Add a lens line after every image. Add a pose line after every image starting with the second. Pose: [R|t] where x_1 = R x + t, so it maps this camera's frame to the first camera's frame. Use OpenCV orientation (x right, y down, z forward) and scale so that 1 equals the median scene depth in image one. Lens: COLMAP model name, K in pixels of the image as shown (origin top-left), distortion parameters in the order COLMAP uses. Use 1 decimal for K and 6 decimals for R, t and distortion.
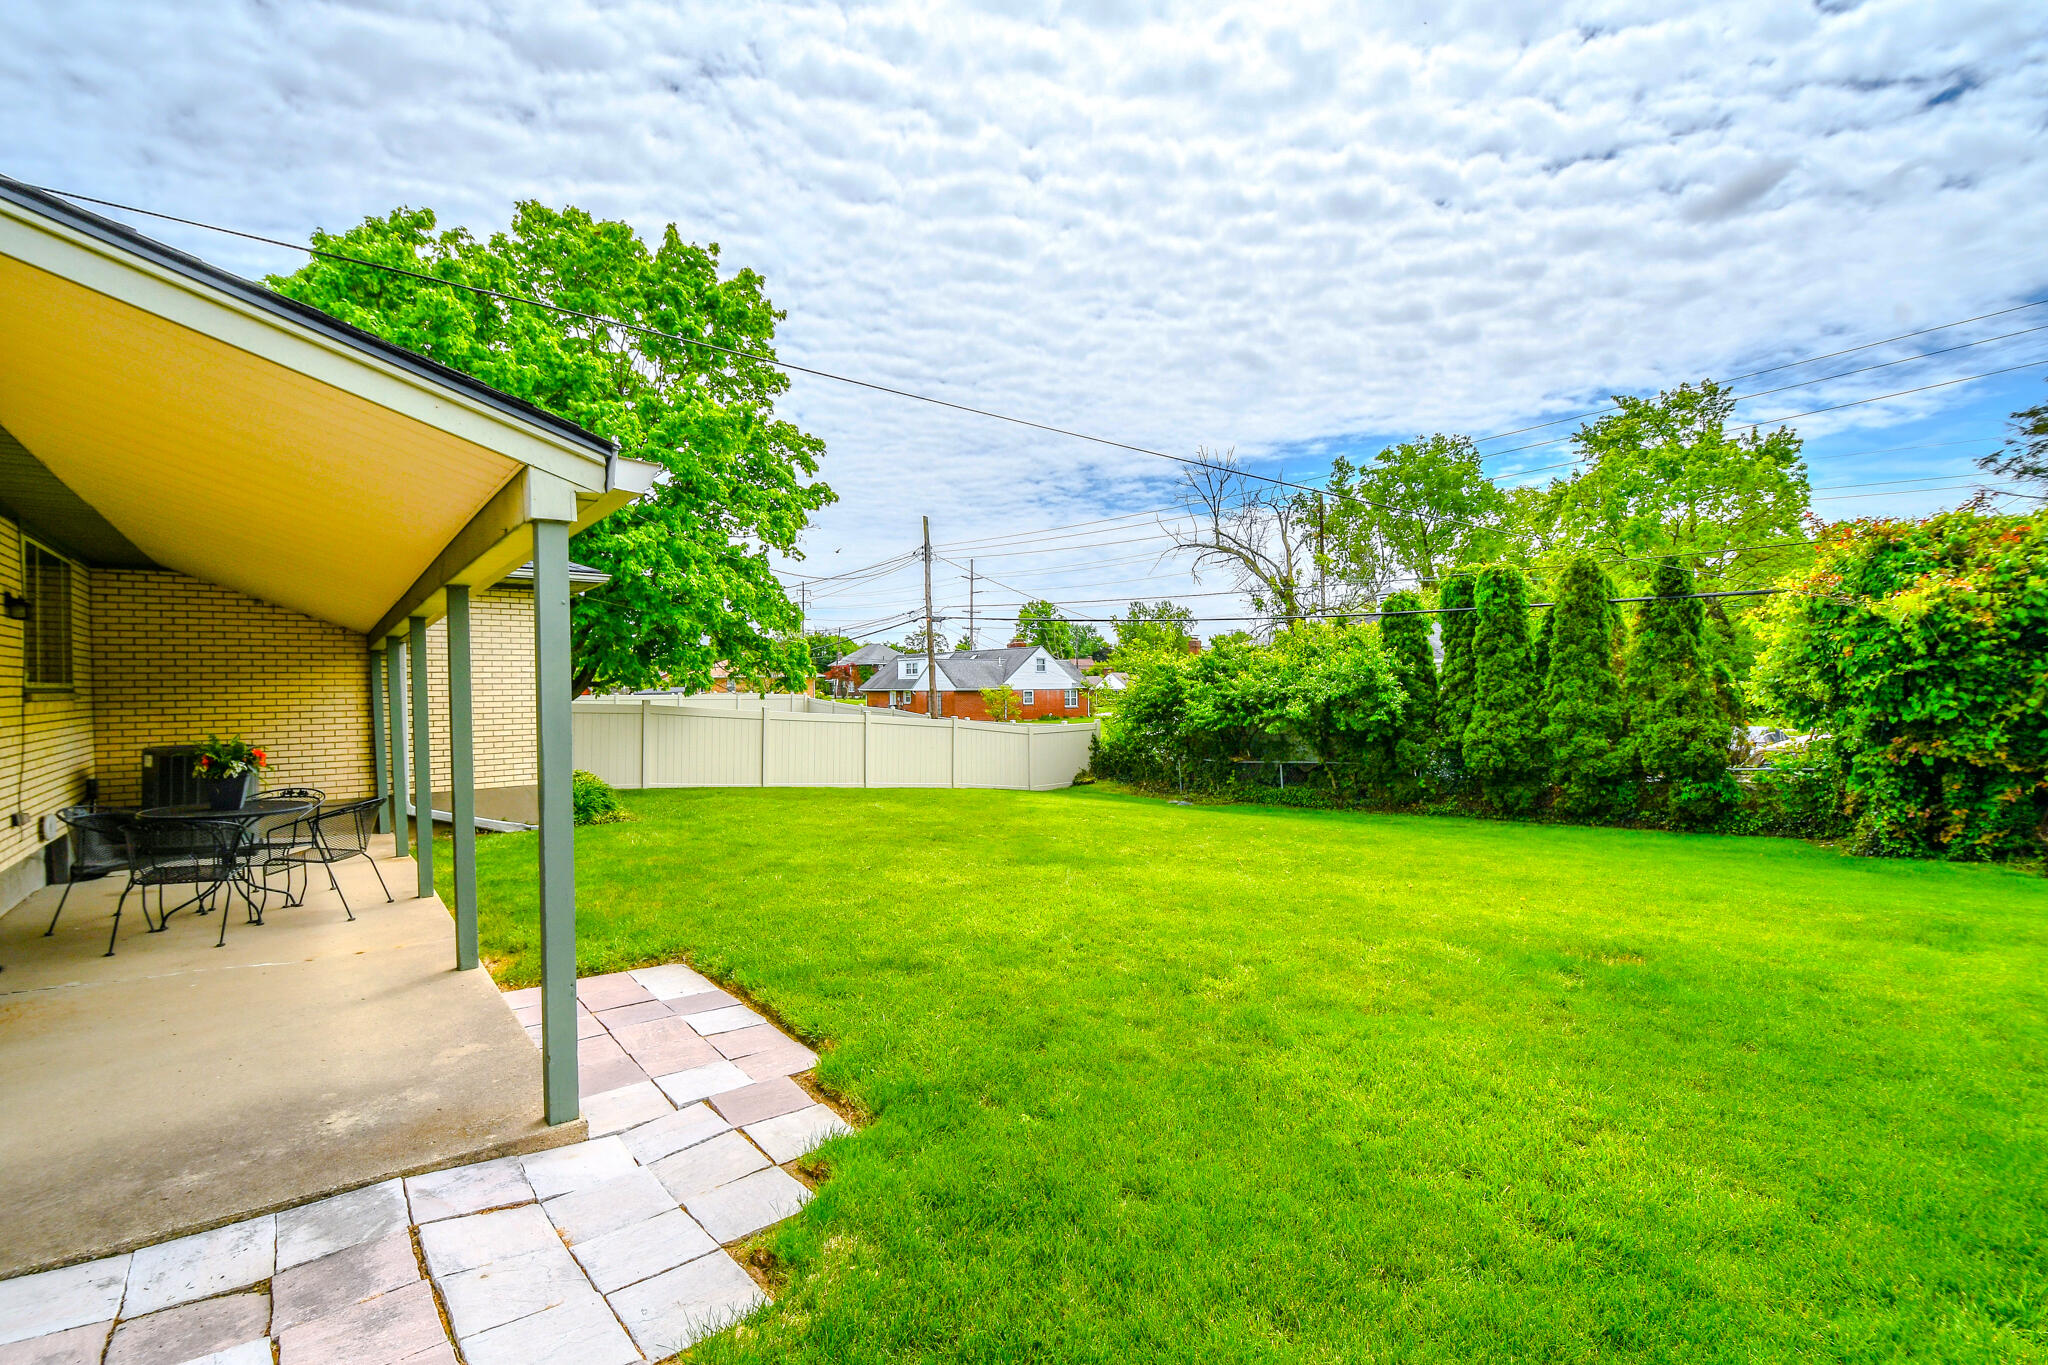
lens RADIAL K [[904.2, 0, 1021.0], [0, 904.2, 695.7], [0, 0, 1]] dist [-0.001688, -0.014644]
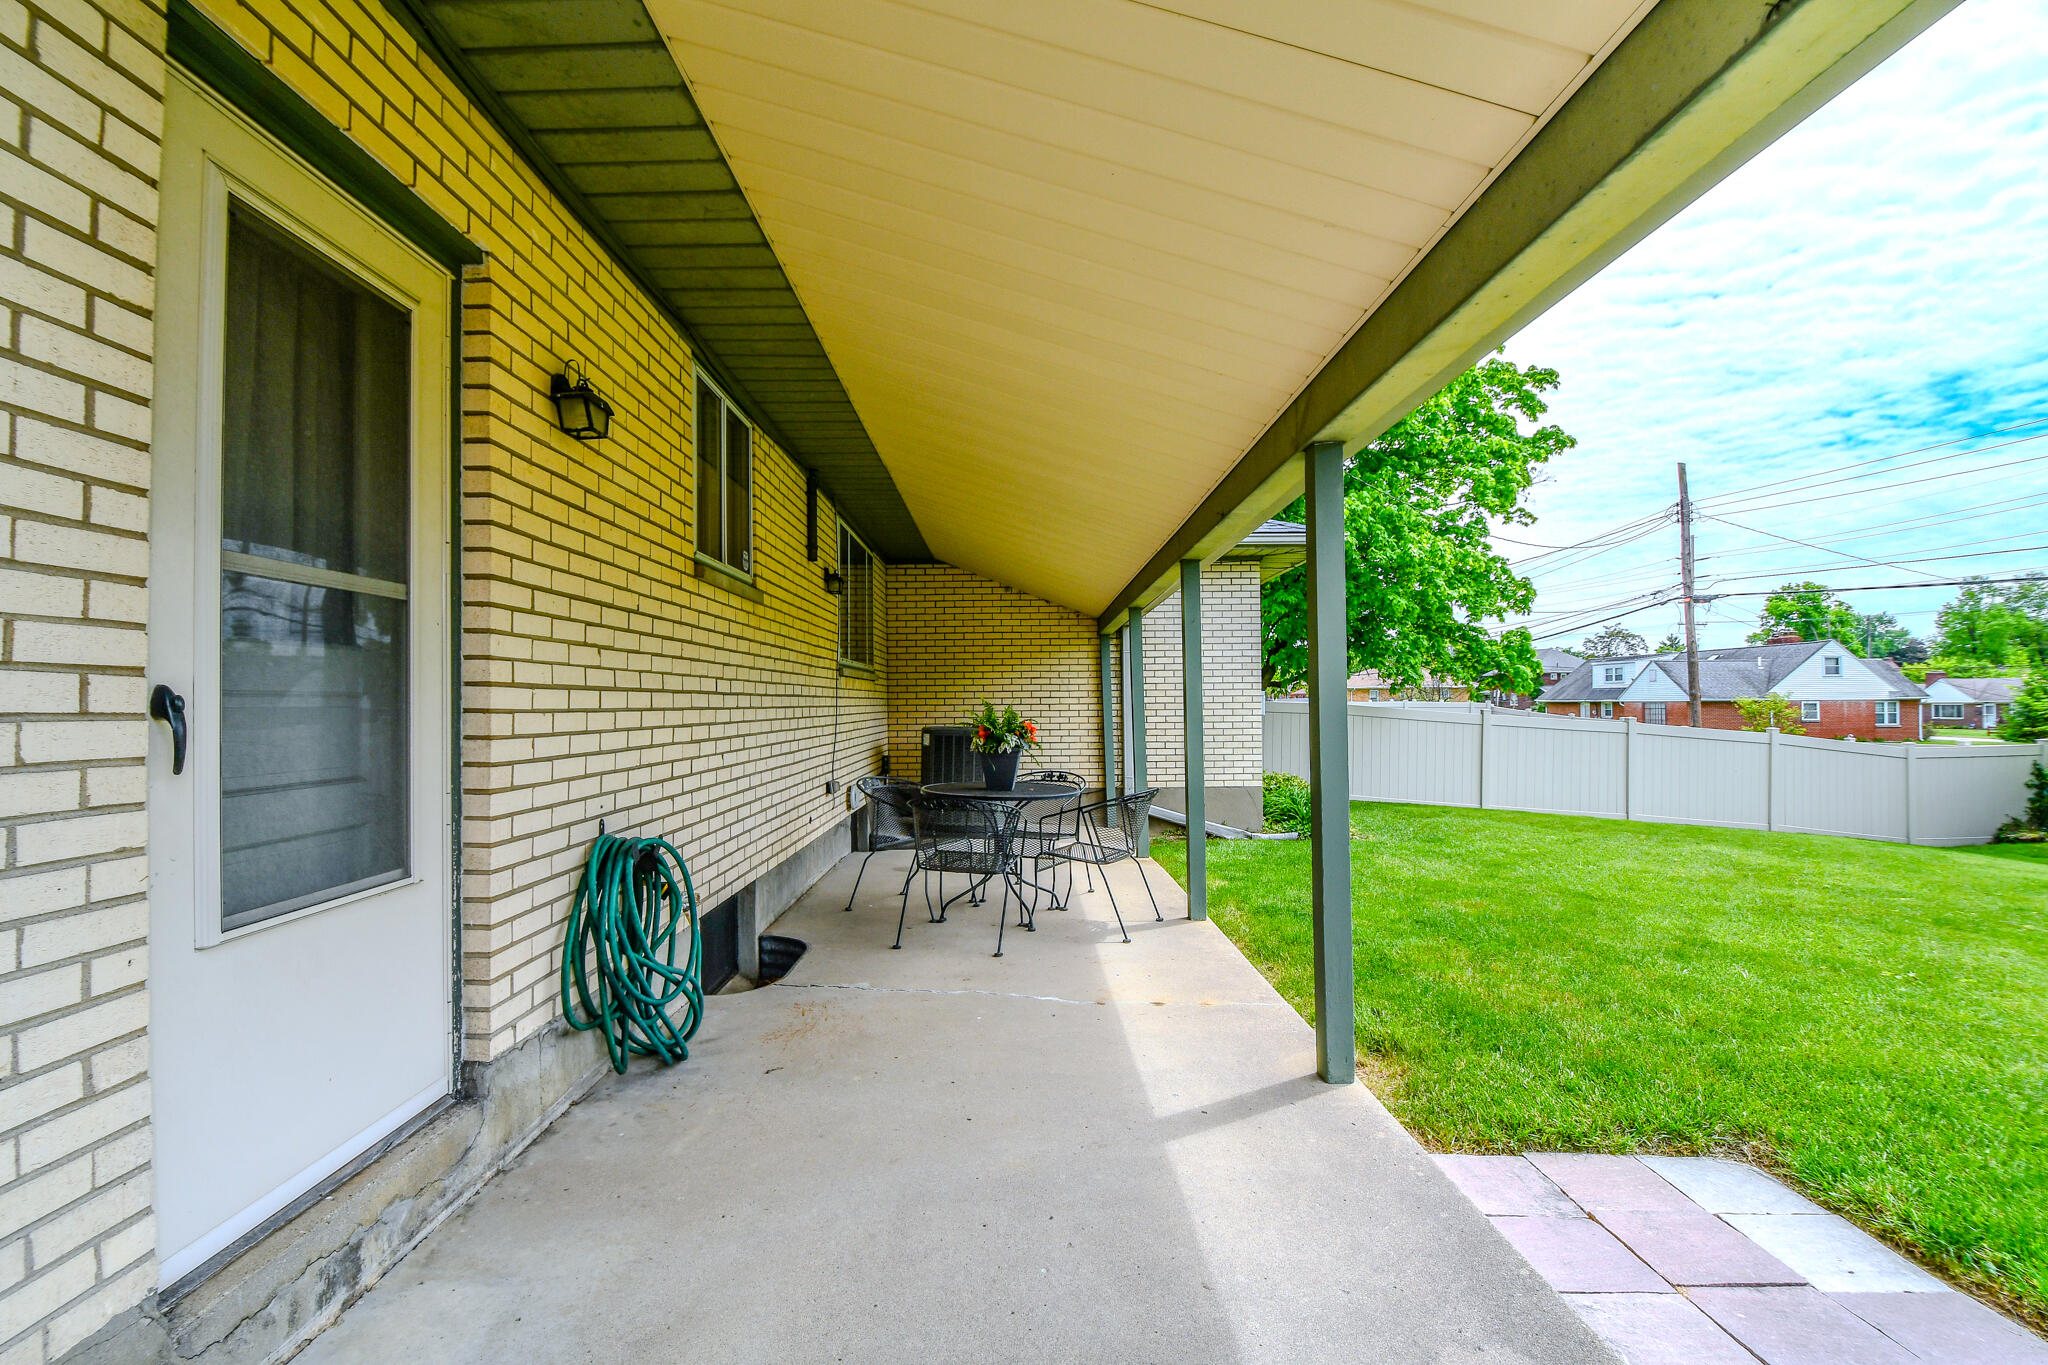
lens RADIAL K [[885.9, 0, 995.1], [0, 885.9, 693.6], [0, 0, 1]] dist [0.014485, -0.023788]
pose [[0.773494, -0.002672, -0.633798, -0.258065], [-0.010956, 0.999785, -0.017585, 0.036629], [0.633709, 0.020546, 0.773298, 0.245420]]
